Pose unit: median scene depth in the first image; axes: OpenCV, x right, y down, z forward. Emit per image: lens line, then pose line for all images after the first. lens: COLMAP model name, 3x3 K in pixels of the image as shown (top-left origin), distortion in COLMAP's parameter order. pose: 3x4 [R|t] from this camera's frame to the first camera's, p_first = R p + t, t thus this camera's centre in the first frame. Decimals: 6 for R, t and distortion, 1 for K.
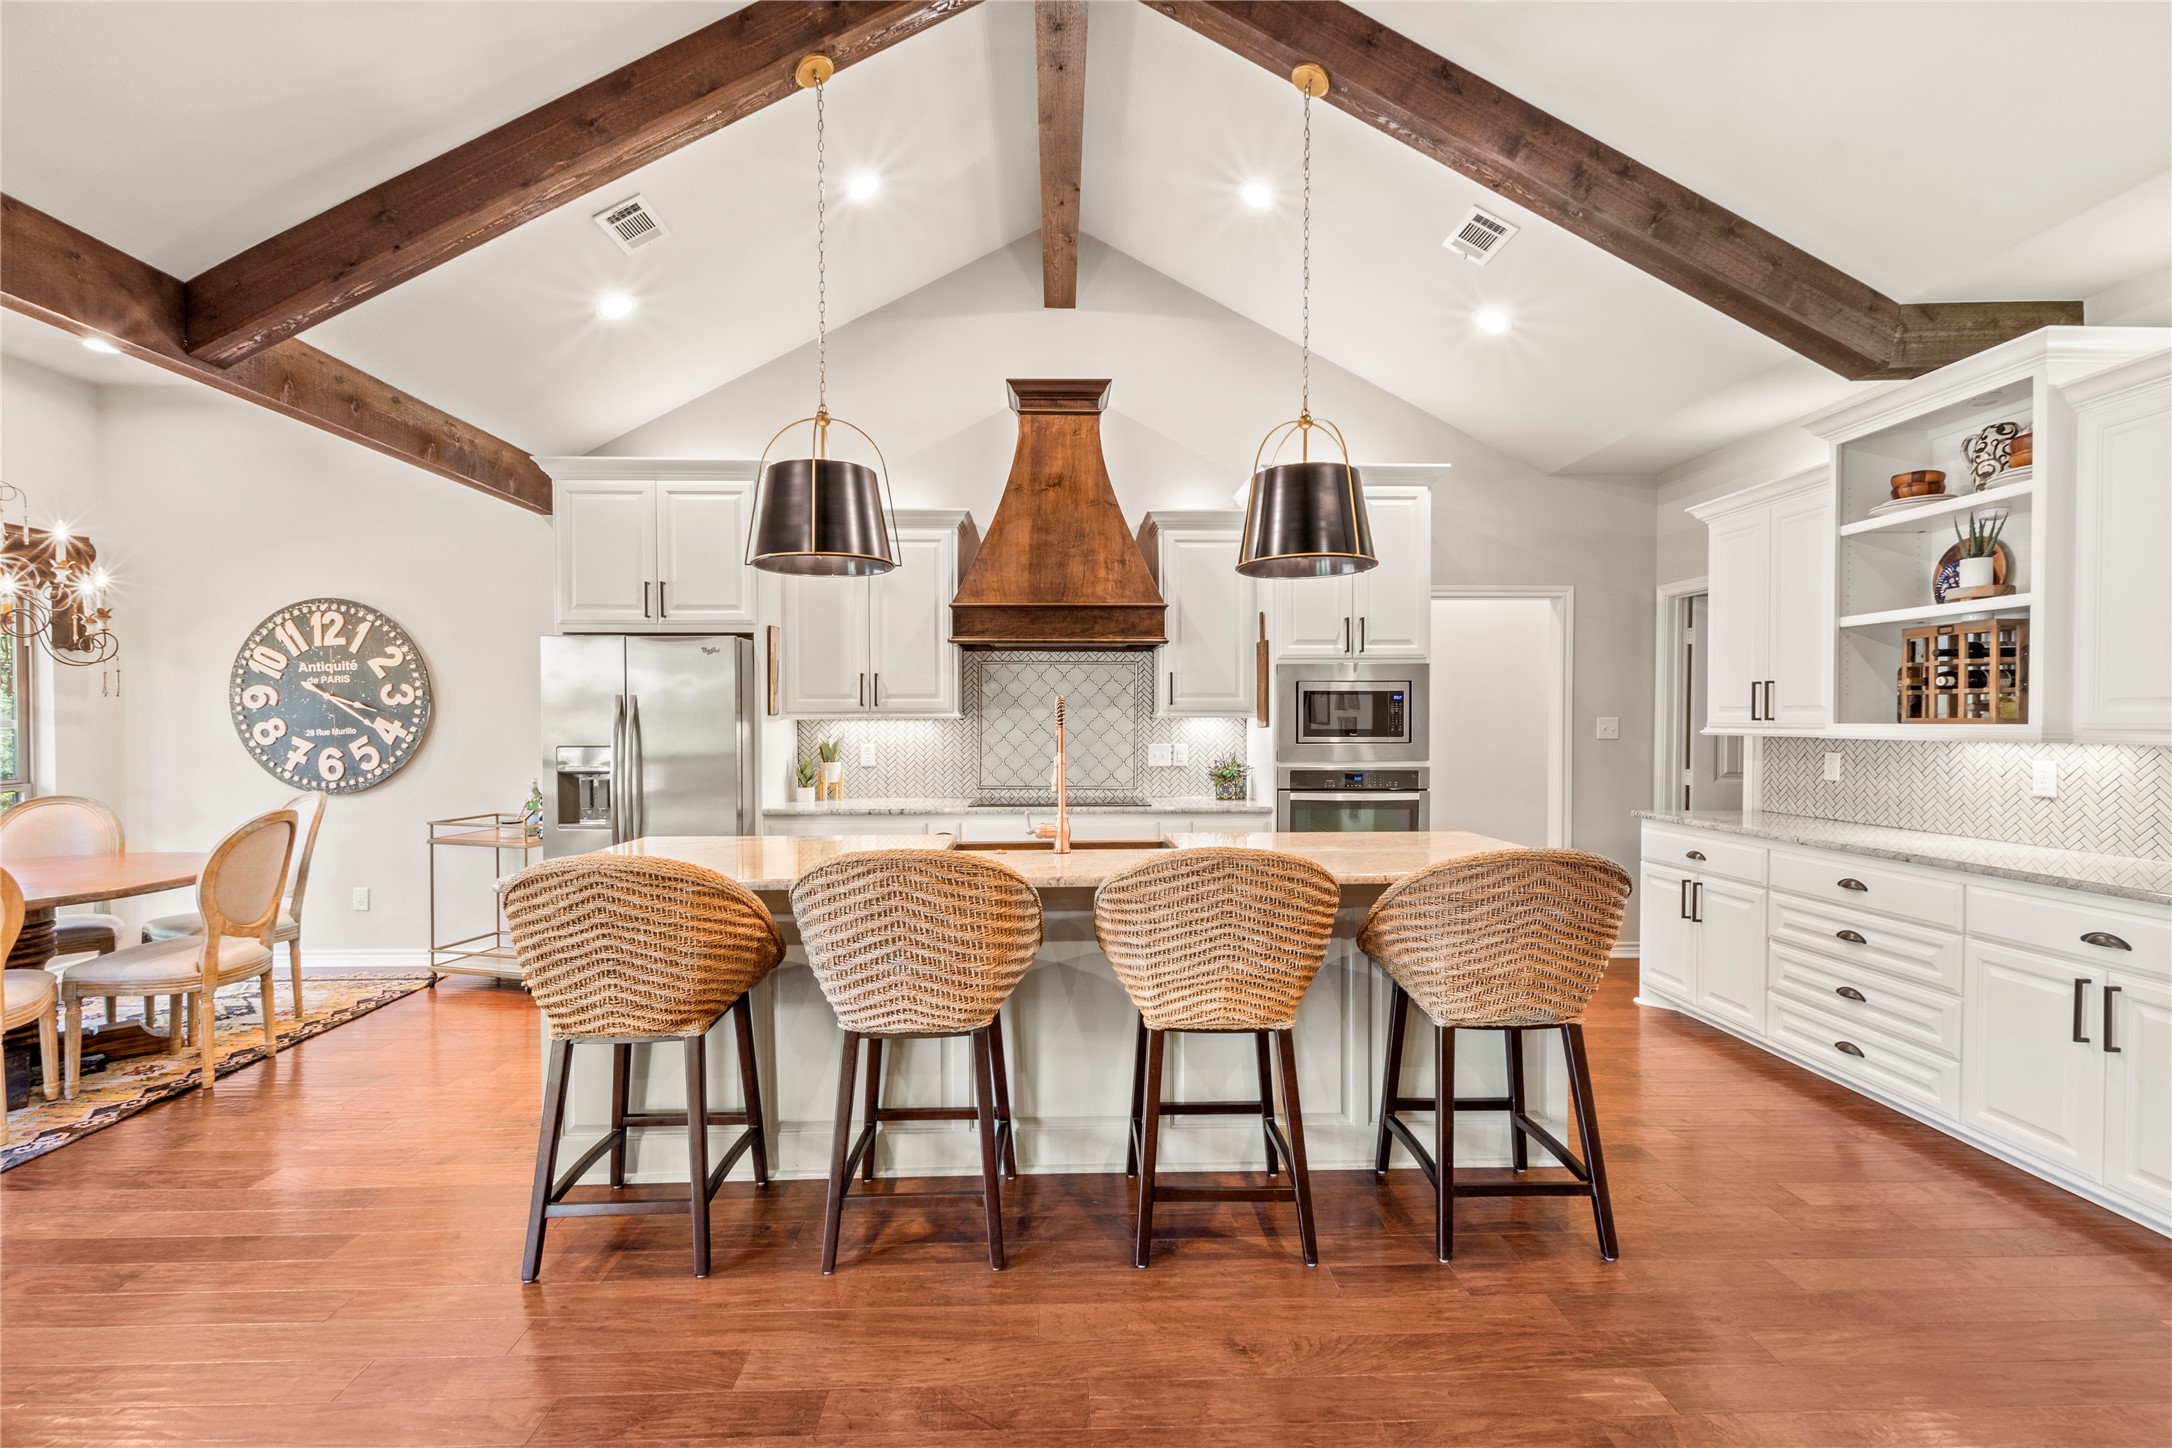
lens RADIAL K [[966.7, 0, 1107.2], [0, 966.7, 717.5], [0, 0, 1]] dist [0.014067, -0.004083]
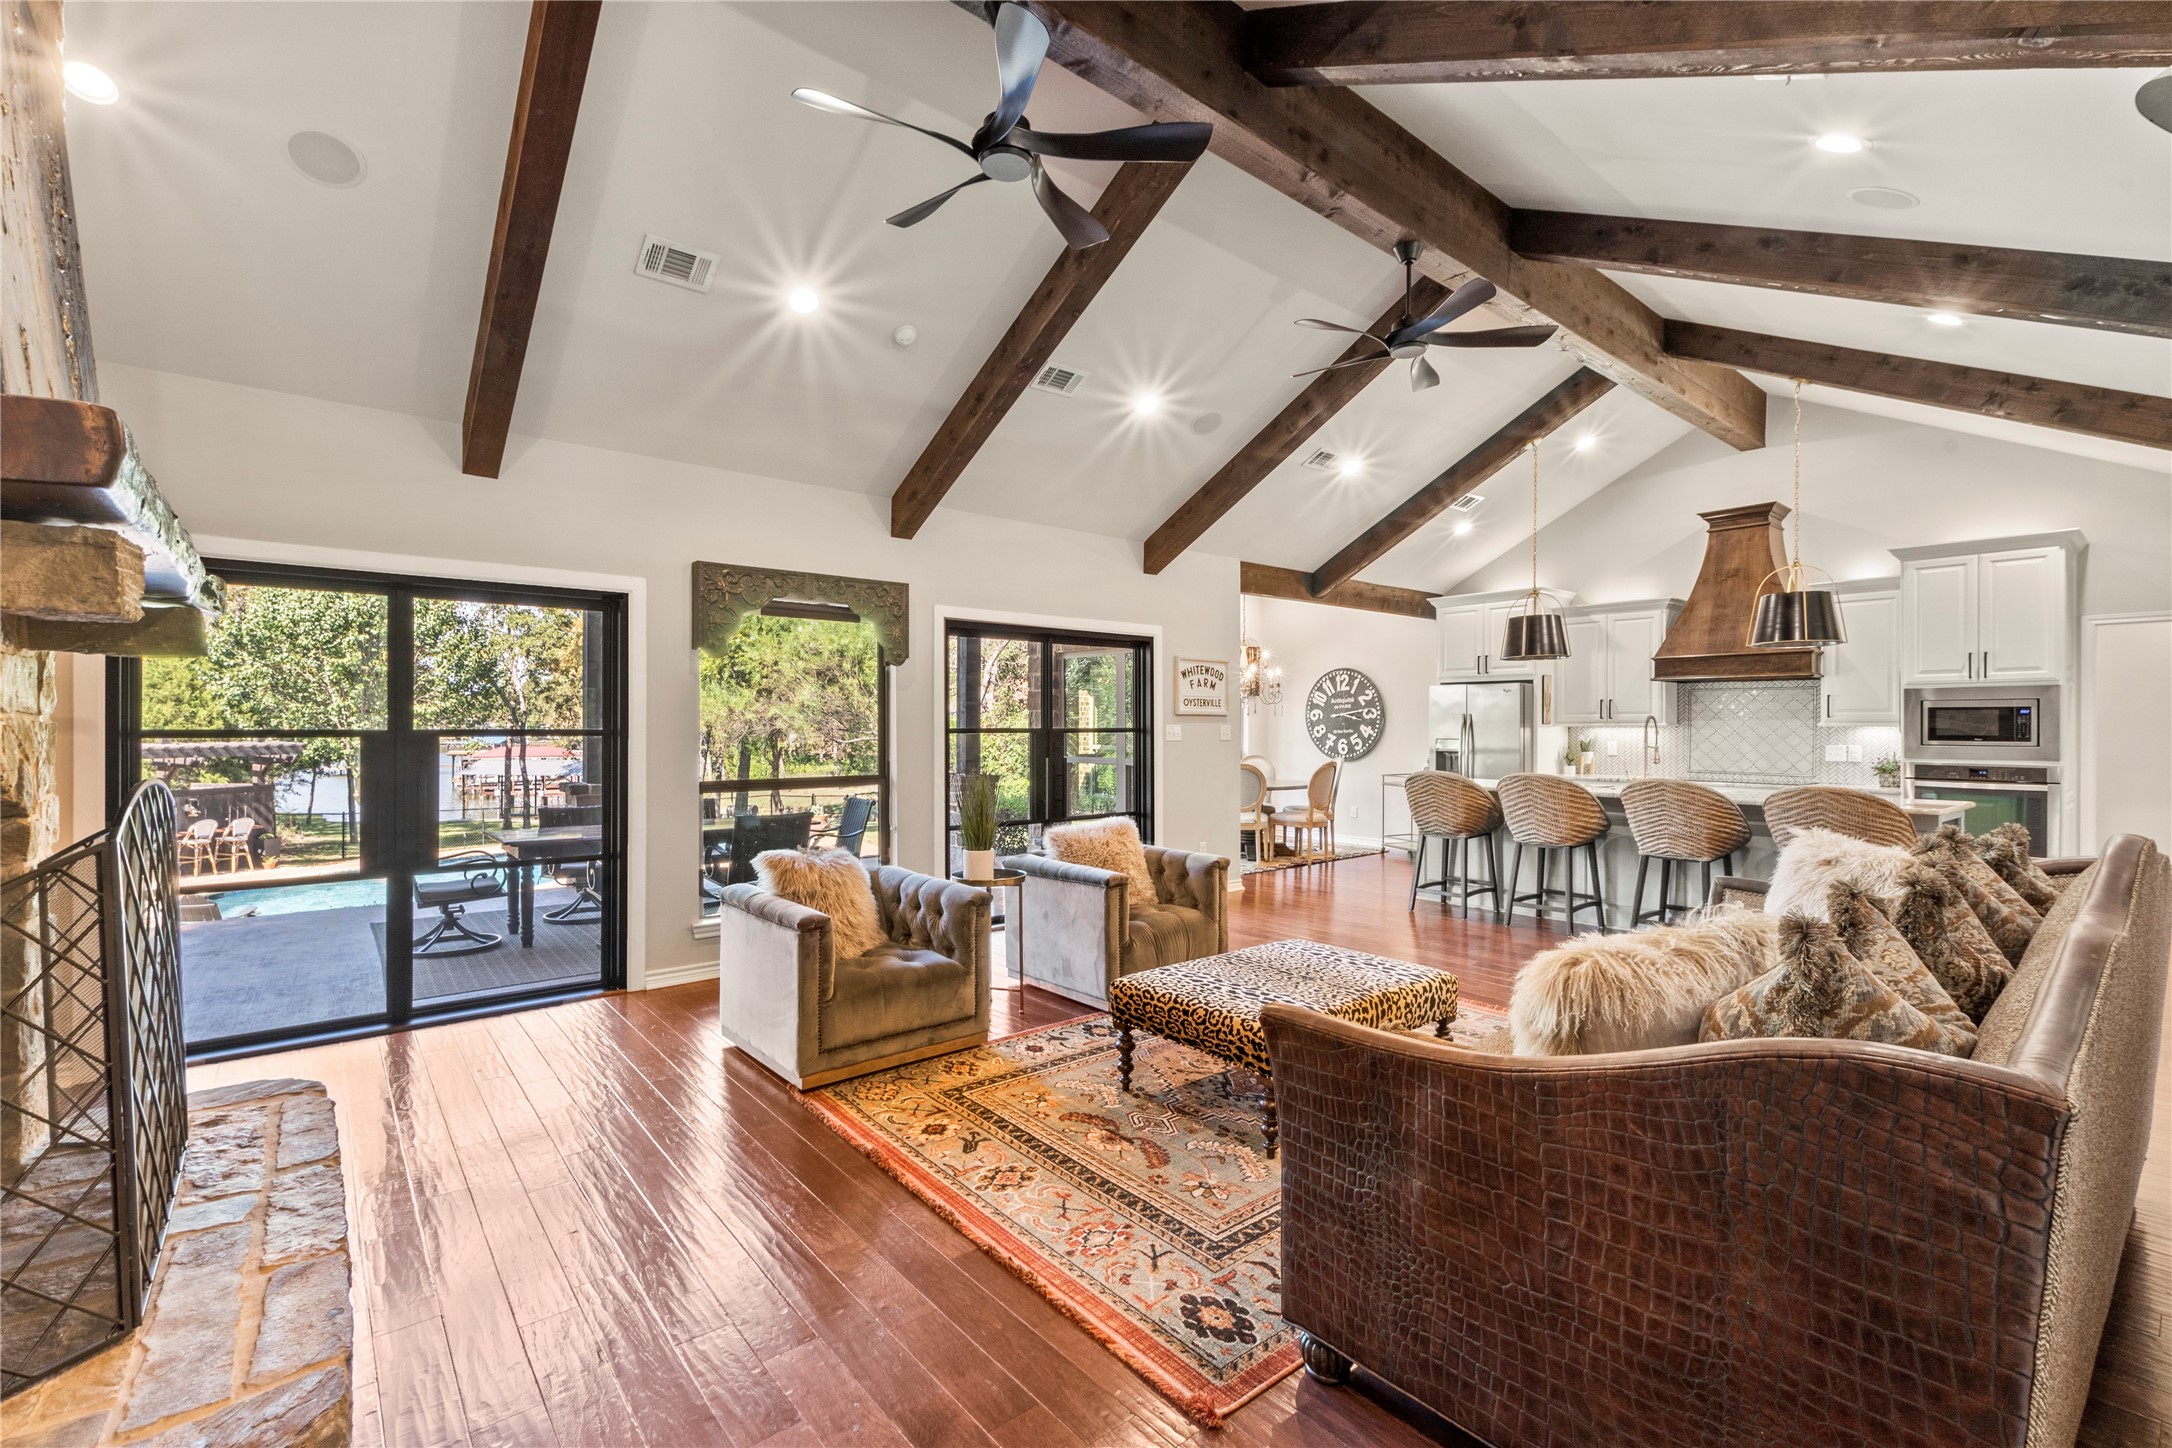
lens RADIAL K [[966.7, 0, 1066.6], [0, 966.7, 742.9], [0, 0, 1]] dist [0.014067, -0.004083]
pose [[0.603216, 0.018469, -0.797364, 0.533585], [-0.004362, 0.999793, 0.019858, 0.000979], [0.797566, -0.008501, 0.603172, -0.771264]]
